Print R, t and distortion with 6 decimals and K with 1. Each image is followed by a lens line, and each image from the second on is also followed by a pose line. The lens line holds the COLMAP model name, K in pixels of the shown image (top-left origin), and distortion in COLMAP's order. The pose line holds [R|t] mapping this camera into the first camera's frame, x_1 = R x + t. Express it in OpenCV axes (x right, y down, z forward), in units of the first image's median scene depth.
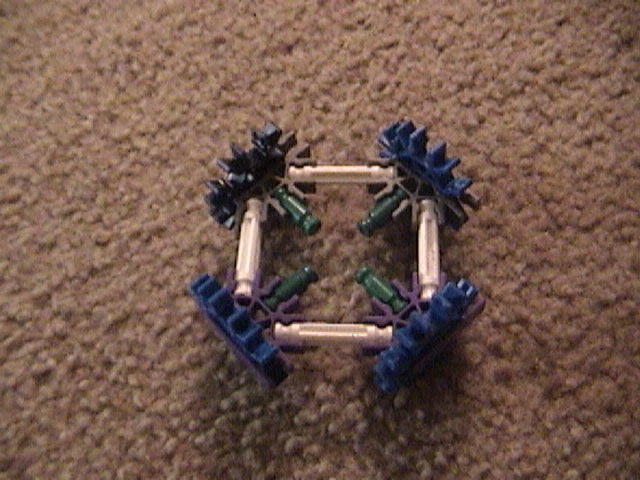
lens RADIAL K [[792.8, 0, 296.7], [0, 792.8, 236.5], [0, 0, 1]] dist [-0.235973, 0.209439]
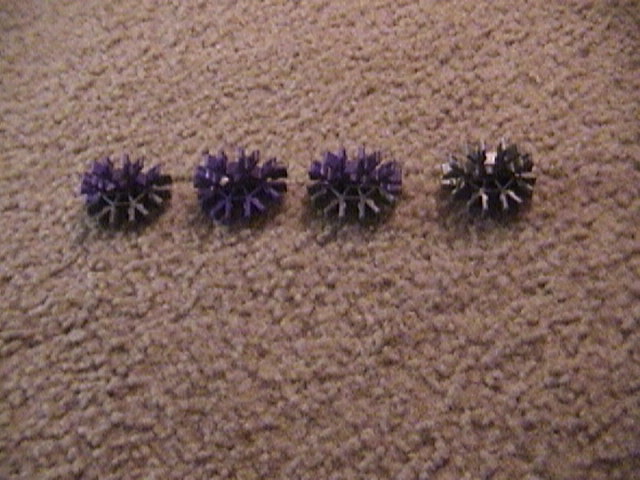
lens RADIAL K [[792.8, 0, 296.7], [0, 792.8, 236.5], [0, 0, 1]] dist [-0.235973, 0.209439]
pose [[0.982458, 0.151352, -0.108946, -0.121447], [-0.164959, 0.977805, -0.129174, -0.182073], [0.086977, 0.144880, 0.985619, 0.065771]]
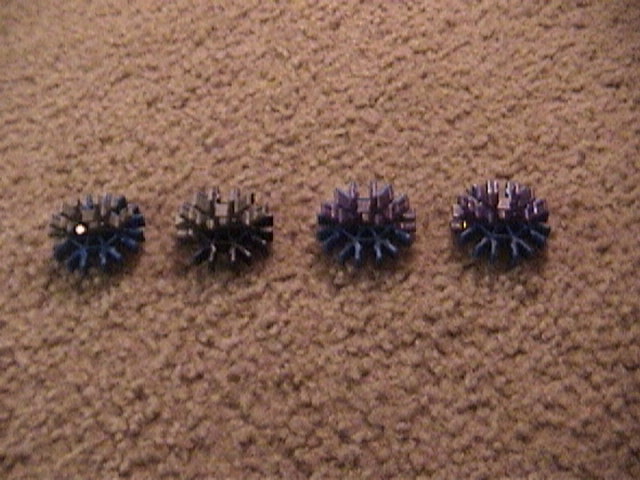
lens RADIAL K [[792.8, 0, 296.7], [0, 792.8, 236.5], [0, 0, 1]] dist [-0.235973, 0.209439]
pose [[0.995971, 0.089633, 0.002914, 0.132244], [-0.088469, 0.987320, -0.131807, -0.176992], [-0.014691, 0.131018, 0.991271, 0.014865]]
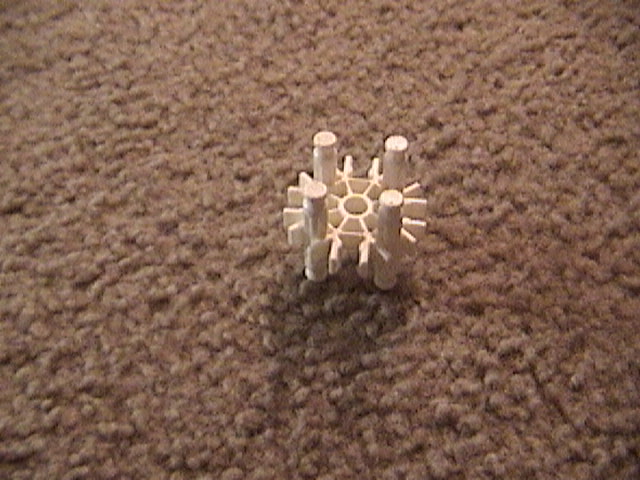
lens RADIAL K [[792.8, 0, 296.7], [0, 792.8, 236.5], [0, 0, 1]] dist [-0.235973, 0.209439]
pose [[0.986314, 0.148595, -0.071449, -0.107692], [-0.156277, 0.980664, -0.117793, 0.162079], [0.052564, 0.127347, 0.990464, 0.105224]]
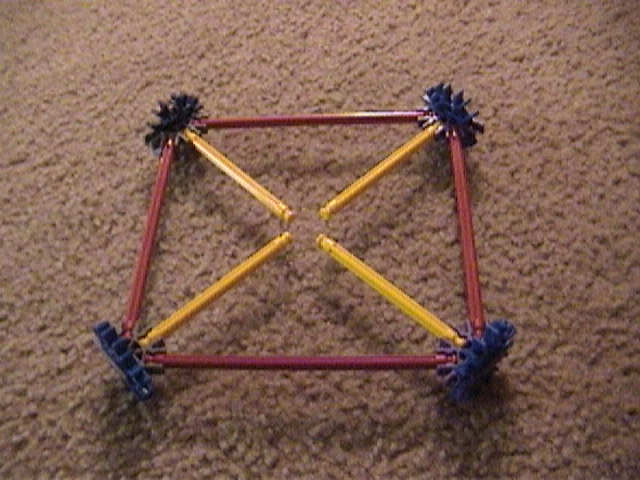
lens RADIAL K [[792.8, 0, 296.7], [0, 792.8, 236.5], [0, 0, 1]] dist [-0.235973, 0.209439]
pose [[0.999728, 0.006521, 0.022376, 0.115610], [-0.002280, 0.982819, -0.184557, 0.056717], [-0.023195, 0.184456, 0.982567, -0.354318]]
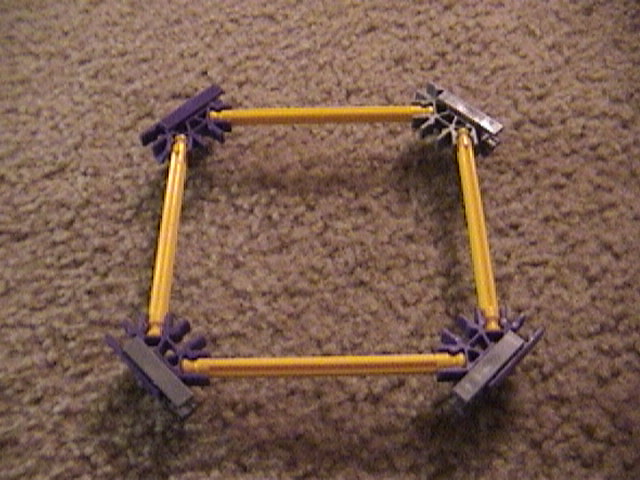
lens RADIAL K [[792.8, 0, 296.7], [0, 792.8, 236.5], [0, 0, 1]] dist [-0.235973, 0.209439]
pose [[0.962828, 0.247289, -0.108674, -0.073272], [-0.255544, 0.964271, -0.069847, -0.143623], [0.087519, 0.095022, 0.991621, 0.040592]]
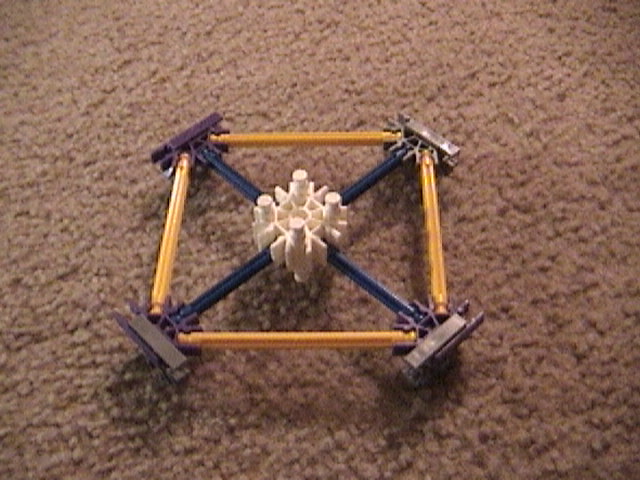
lens RADIAL K [[792.8, 0, 296.7], [0, 792.8, 236.5], [0, 0, 1]] dist [-0.235973, 0.209439]
pose [[0.974689, 0.200811, -0.098267, -0.112383], [-0.213937, 0.965385, -0.149210, -0.174978], [0.064903, 0.166457, 0.983910, -0.036645]]
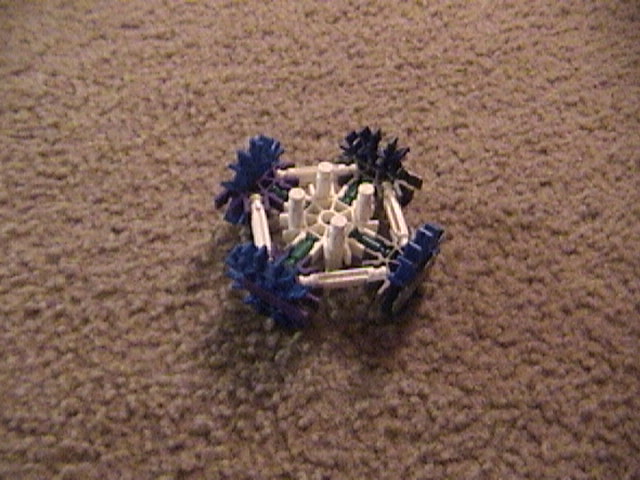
lens RADIAL K [[792.8, 0, 296.7], [0, 792.8, 236.5], [0, 0, 1]] dist [-0.235973, 0.209439]
pose [[0.947455, 0.314009, -0.061048, 0.087307], [-0.319661, 0.936570, -0.143712, 0.094843], [0.012049, 0.155675, 0.987735, -0.184058]]
